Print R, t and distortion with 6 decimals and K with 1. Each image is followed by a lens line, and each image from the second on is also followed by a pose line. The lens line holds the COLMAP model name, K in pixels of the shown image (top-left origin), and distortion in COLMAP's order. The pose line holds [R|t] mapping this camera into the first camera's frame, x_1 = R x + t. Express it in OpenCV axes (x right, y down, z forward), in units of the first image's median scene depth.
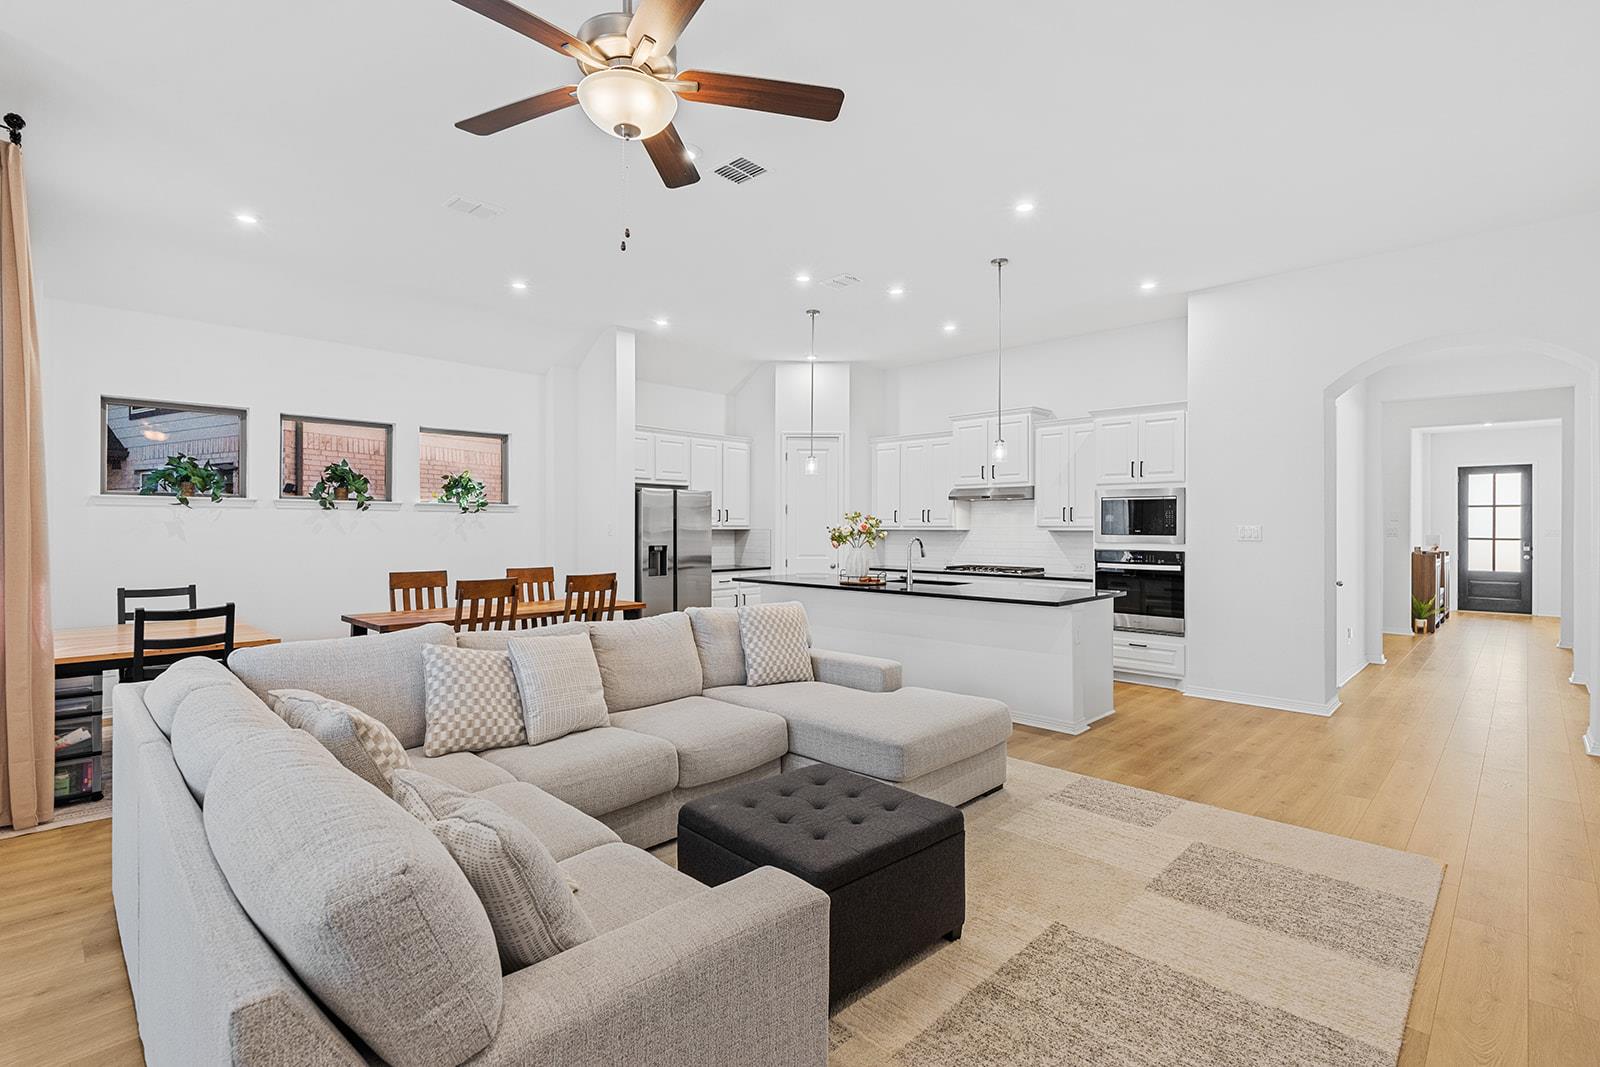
lens RADIAL K [[753.9, 0, 804.6], [0, 753.9, 523.0], [0, 0, 1]] dist [0.014888, -0.000155]
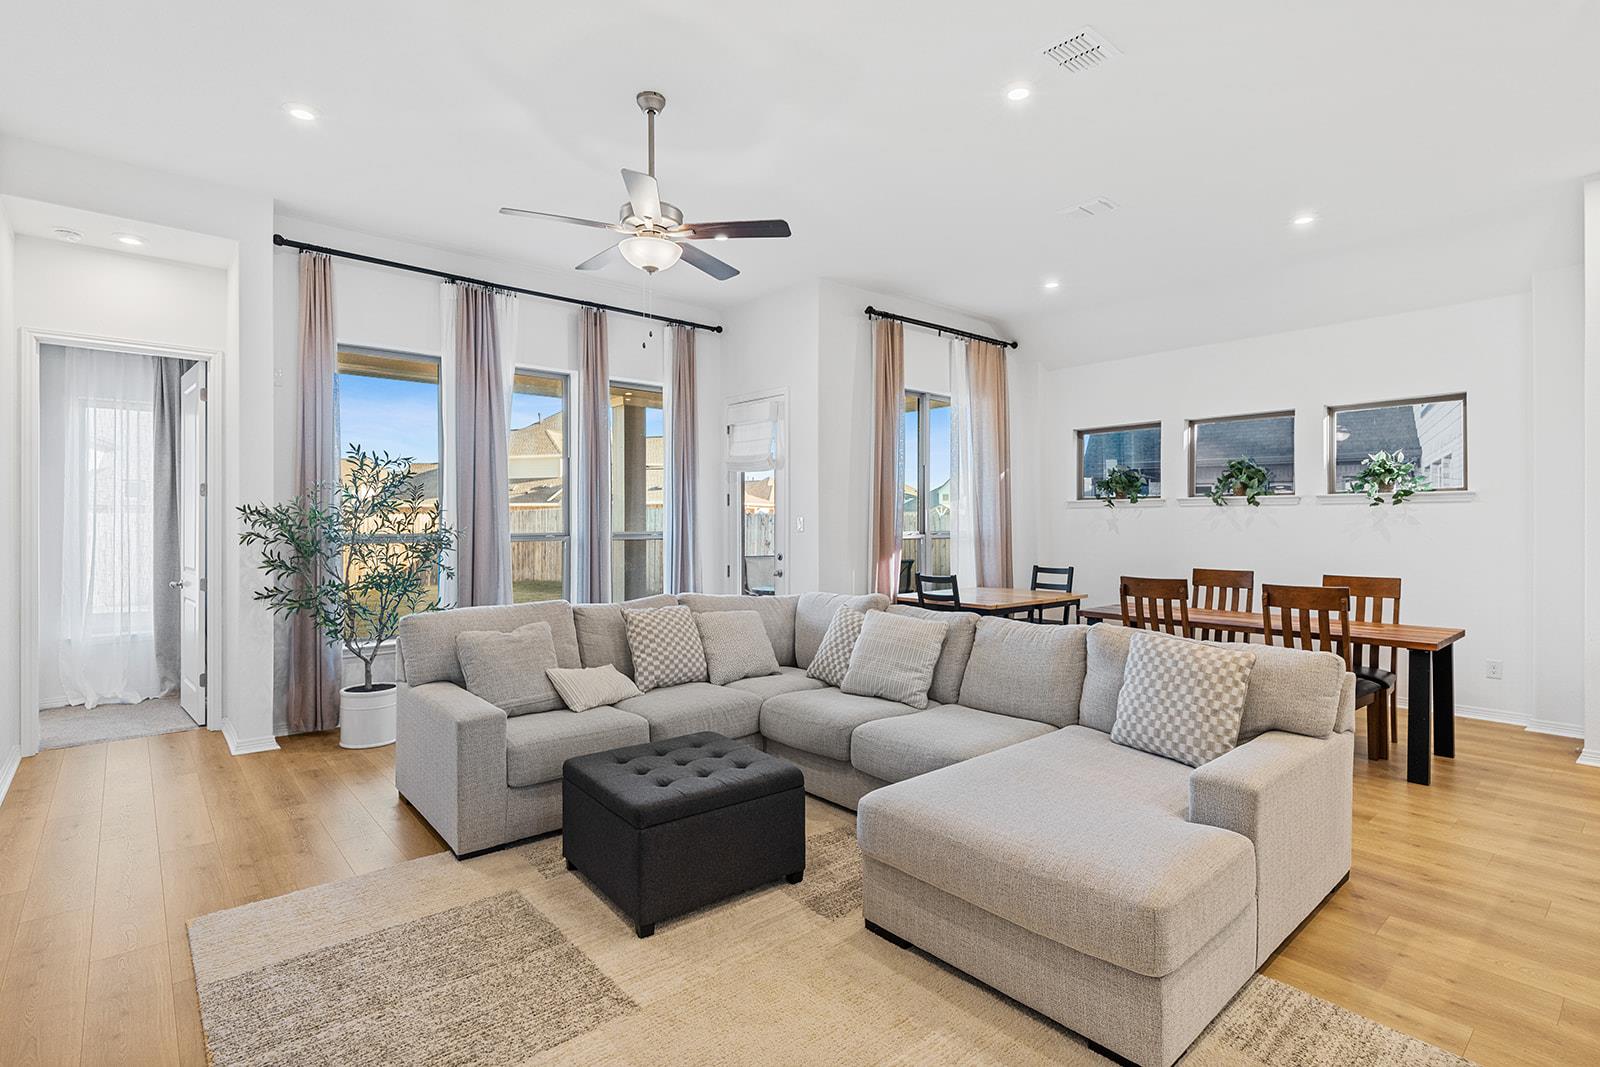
lens RADIAL K [[753.9, 0, 770.8], [0, 753.9, 524.9], [0, 0, 1]] dist [0.014888, -0.000155]
pose [[-0.103103, -0.000321, -0.994671, 0.403934], [0.004709, 0.999989, -0.000811, 0.005113], [0.994660, -0.004767, -0.103100, 0.442103]]
